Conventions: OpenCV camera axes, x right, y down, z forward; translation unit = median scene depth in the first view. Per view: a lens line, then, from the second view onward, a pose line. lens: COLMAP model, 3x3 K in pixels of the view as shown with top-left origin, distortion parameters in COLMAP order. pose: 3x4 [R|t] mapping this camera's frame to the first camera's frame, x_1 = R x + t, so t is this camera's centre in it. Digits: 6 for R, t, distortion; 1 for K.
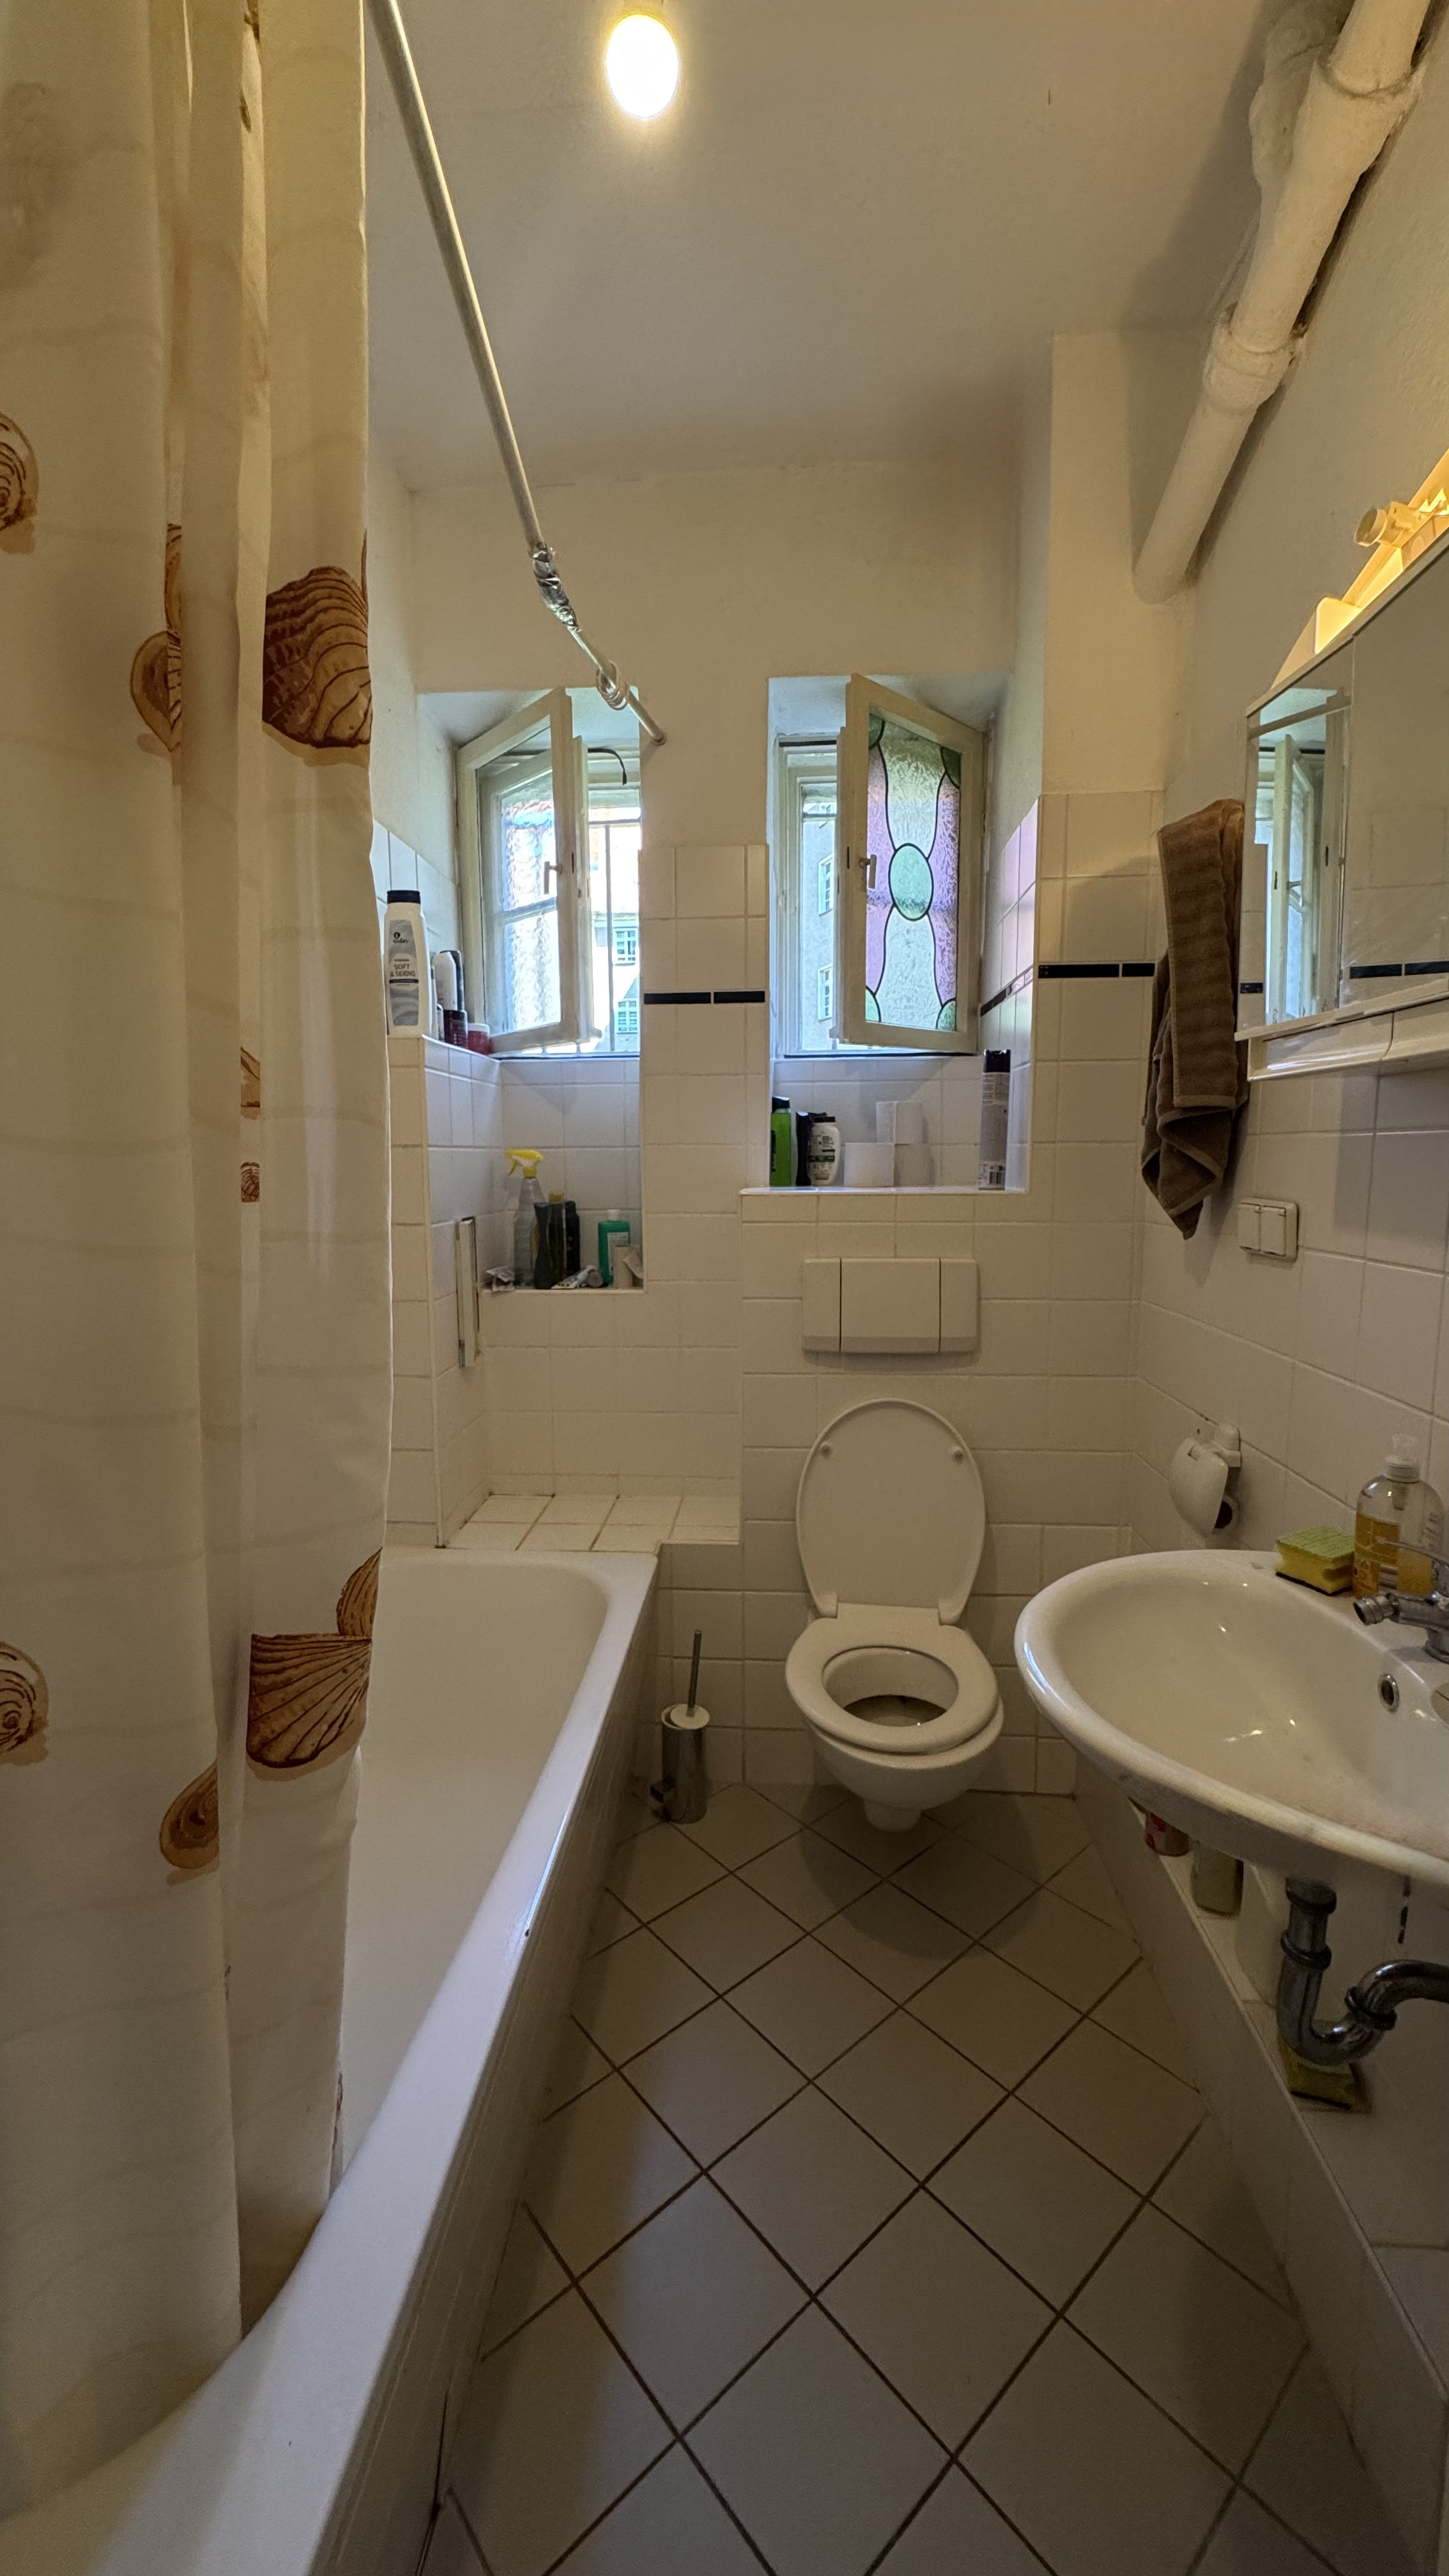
lens RADIAL K [[1028.9, 0, 724.6], [0, 1028.9, 1281.7], [0, 0, 1]] dist [0.000098, -0.001293]
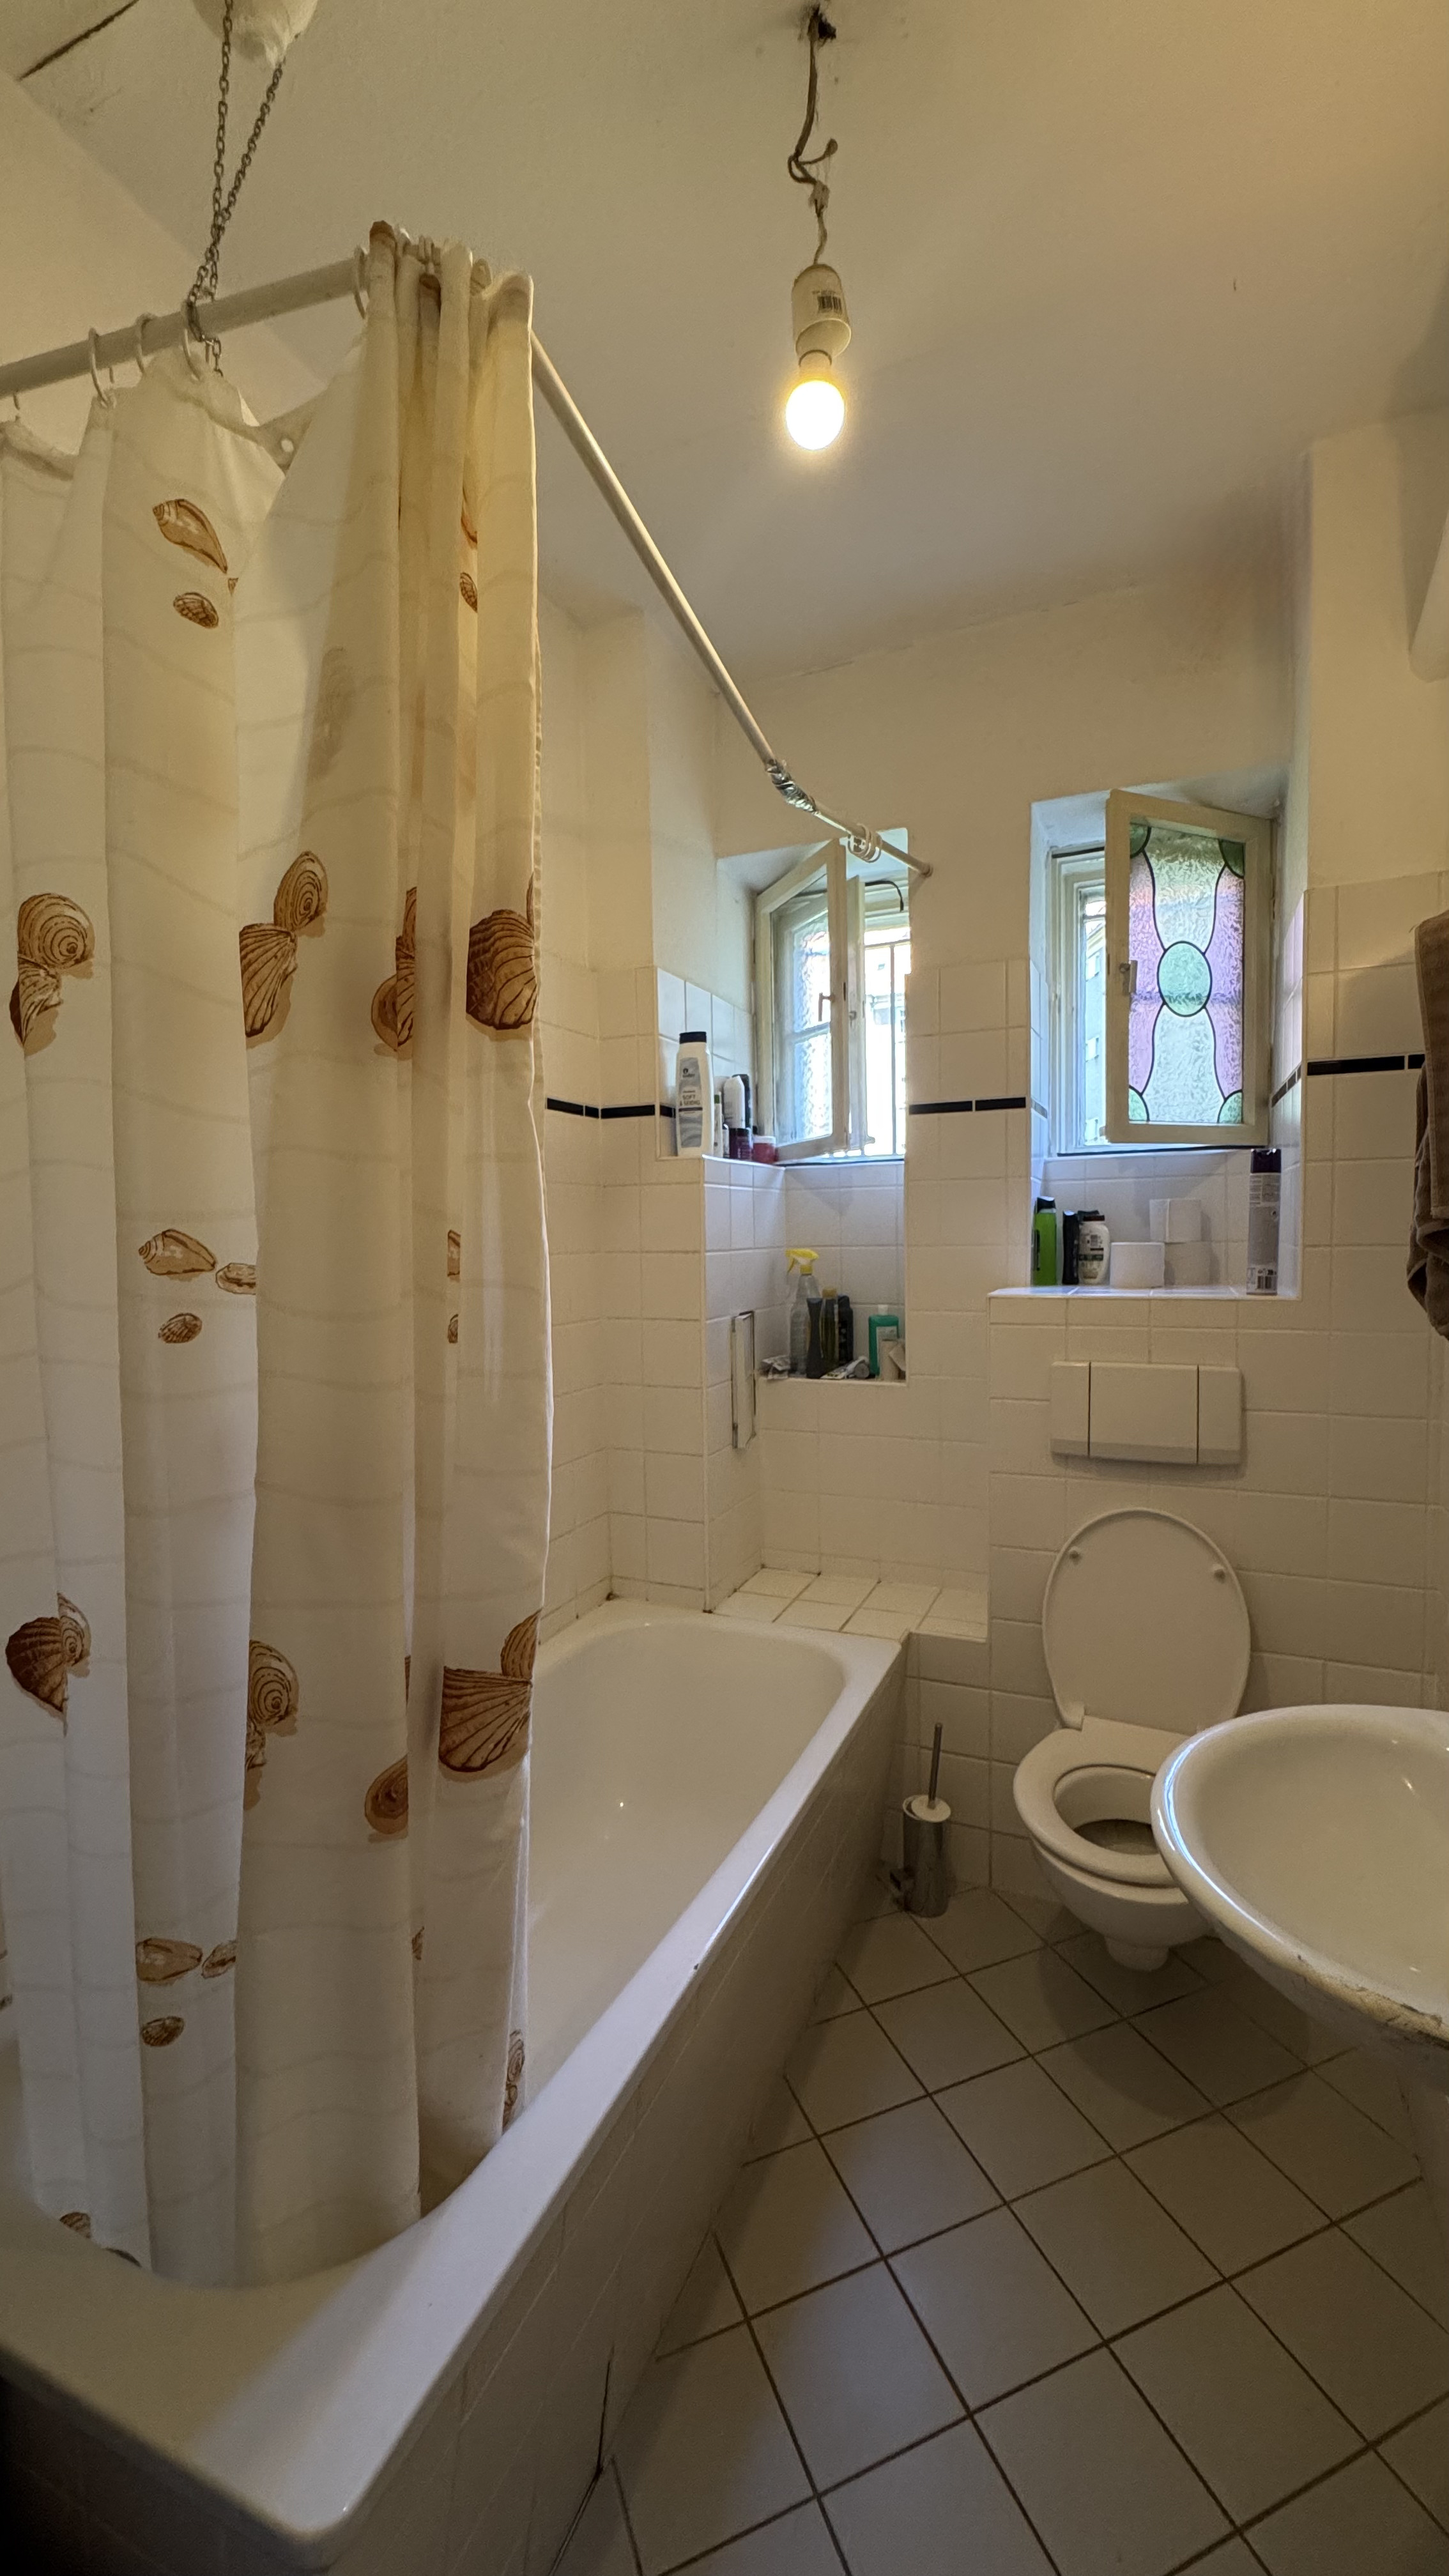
lens RADIAL K [[1028.9, 0, 729.9], [0, 1028.9, 1280.3], [0, 0, 1]] dist [0.000098, -0.001293]
pose [[0.944288, 0.006308, -0.329059, 0.111666], [-0.028897, 0.997544, -0.063802, -0.028358], [0.327848, 0.069757, 0.942152, -0.060146]]
